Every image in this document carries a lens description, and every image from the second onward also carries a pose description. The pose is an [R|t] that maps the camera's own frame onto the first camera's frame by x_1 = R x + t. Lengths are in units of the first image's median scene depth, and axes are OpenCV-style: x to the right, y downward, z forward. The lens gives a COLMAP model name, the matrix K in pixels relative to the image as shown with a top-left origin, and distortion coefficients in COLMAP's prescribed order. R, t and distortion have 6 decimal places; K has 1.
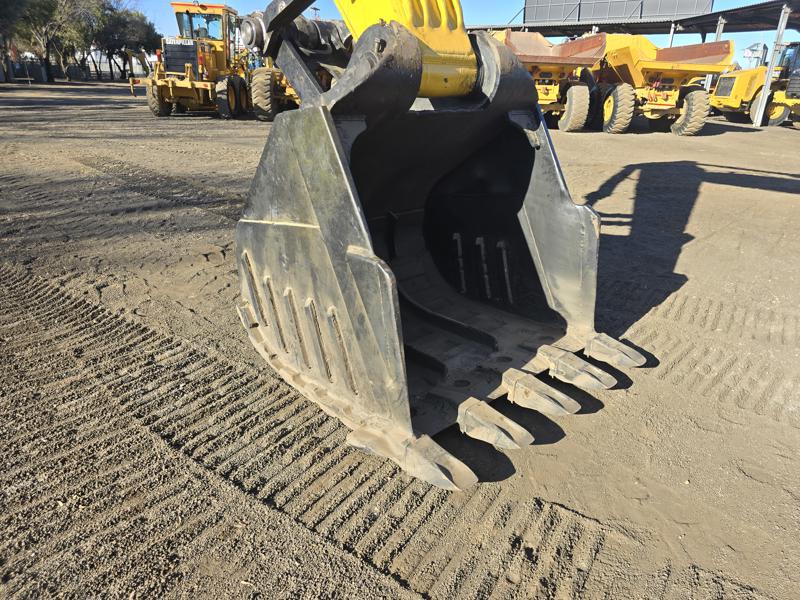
lens RADIAL K [[533.2, 0, 400.0], [0, 533.2, 300.0], [0, 0, 1]] dist [0.063418, -0.062647]
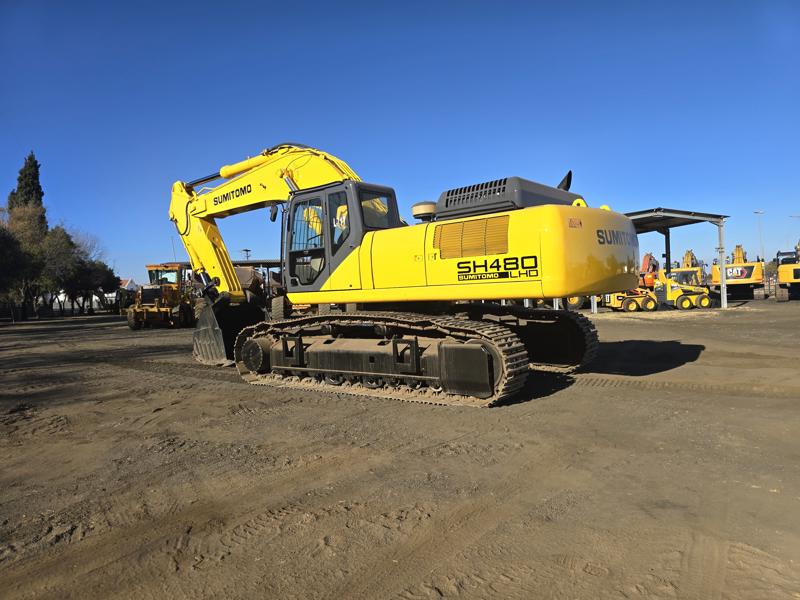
lens RADIAL K [[533.2, 0, 400.0], [0, 533.2, 300.0], [0, 0, 1]] dist [0.063418, -0.062647]
pose [[0.990265, -0.072915, 0.118572, 0.145890], [0.111313, 0.926272, -0.360042, 0.231681], [-0.083577, 0.369736, 0.925370, -0.556379]]
